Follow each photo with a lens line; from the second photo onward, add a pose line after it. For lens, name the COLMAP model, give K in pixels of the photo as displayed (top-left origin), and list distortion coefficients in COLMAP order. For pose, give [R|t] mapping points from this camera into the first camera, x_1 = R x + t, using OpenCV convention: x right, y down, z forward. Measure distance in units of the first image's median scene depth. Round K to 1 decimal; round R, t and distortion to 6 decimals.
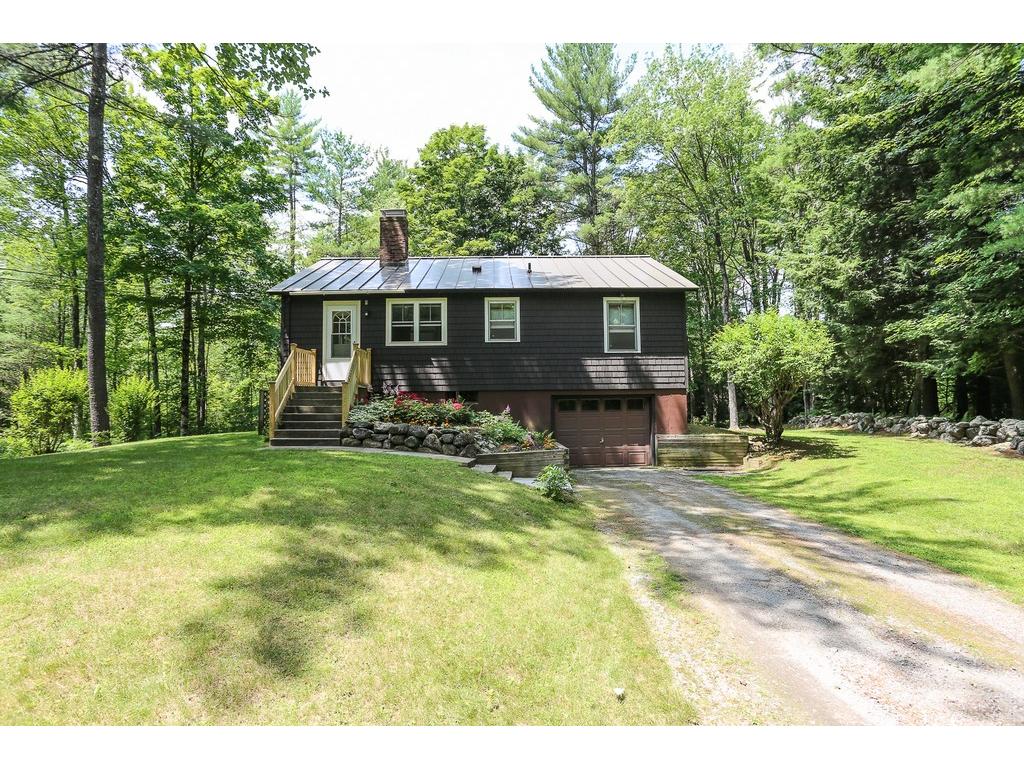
lens RADIAL K [[525.9, 0, 493.6], [0, 525.9, 384.3], [0, 0, 1]] dist [-0.070119, 0.028870]
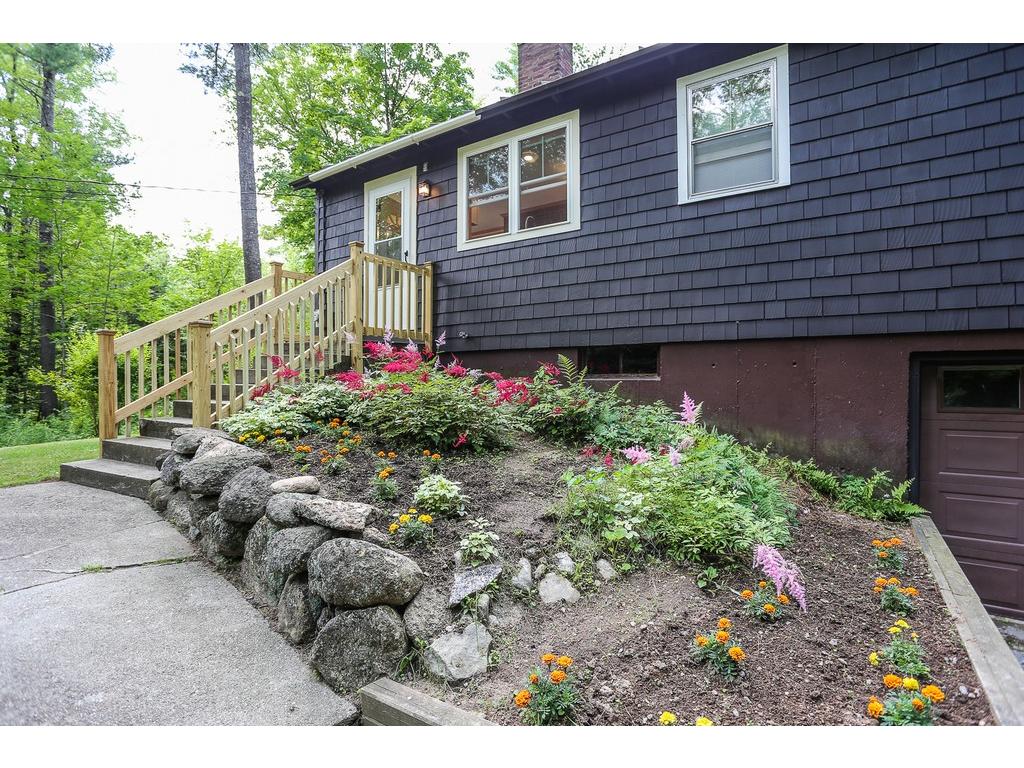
lens RADIAL K [[525.9, 0, 493.6], [0, 525.9, 384.3], [0, 0, 1]] dist [-0.070119, 0.028870]
pose [[0.815925, 0.012371, -0.578025, 0.084769], [0.016666, 0.998852, 0.044902, 0.021958], [0.577917, -0.046270, 0.814783, 0.641923]]
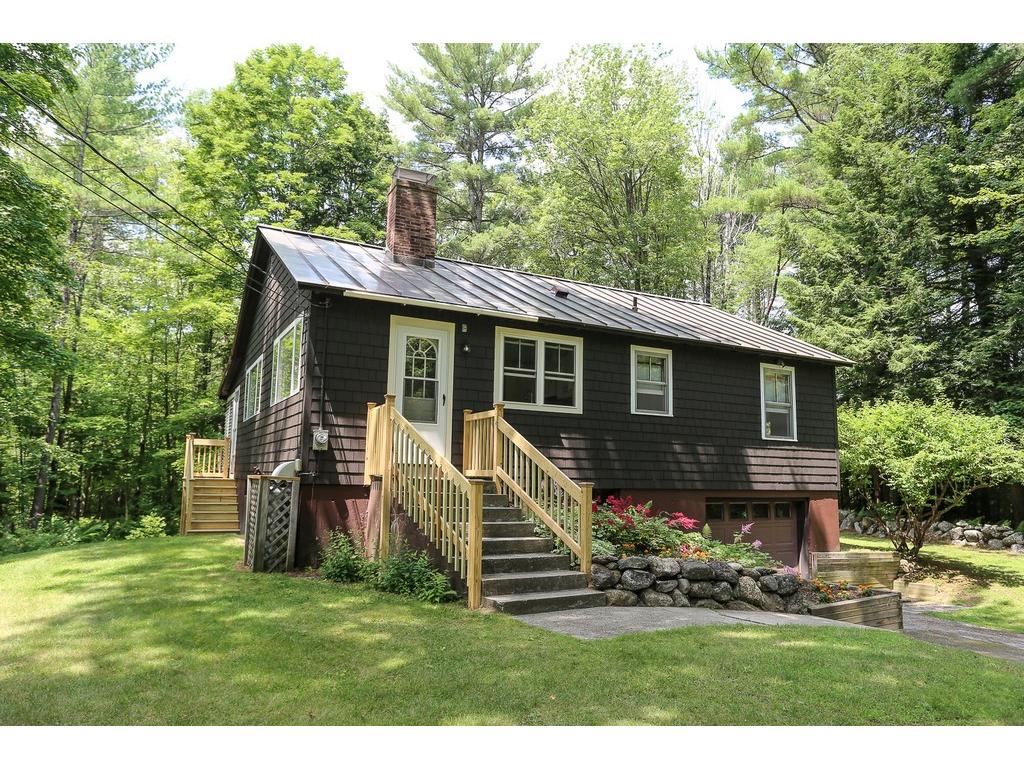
lens RADIAL K [[714.8, 0, 512.0], [0, 714.8, 384.0], [0, 0, 1]] dist [-0.010893, 0.000749]
pose [[0.872403, 0.089472, 0.480529, -0.568037], [-0.049339, 0.994202, -0.095540, -0.024711], [-0.486291, 0.059641, 0.871759, 0.303739]]
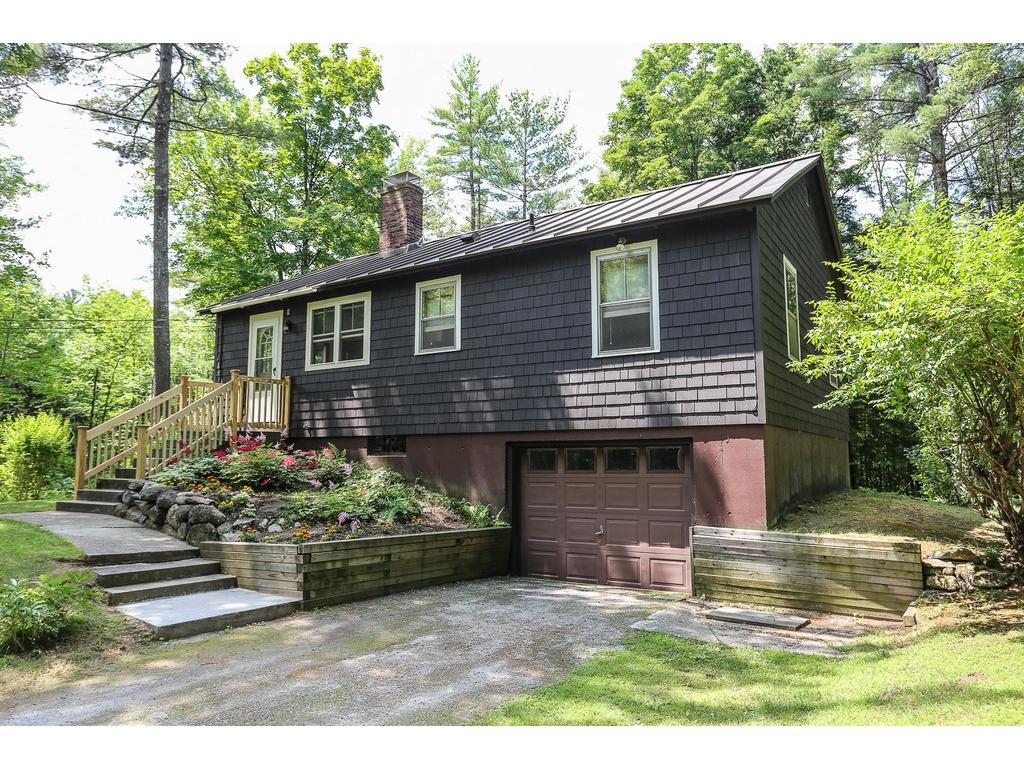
lens RADIAL K [[712.6, 0, 478.5], [0, 712.6, 381.8], [0, 0, 1]] dist [-0.026472, 0.002507]
pose [[0.815588, -0.053727, -0.576134, 0.518932], [0.014204, 0.997239, -0.072889, 0.012187], [0.578459, 0.051263, 0.814099, 0.370579]]
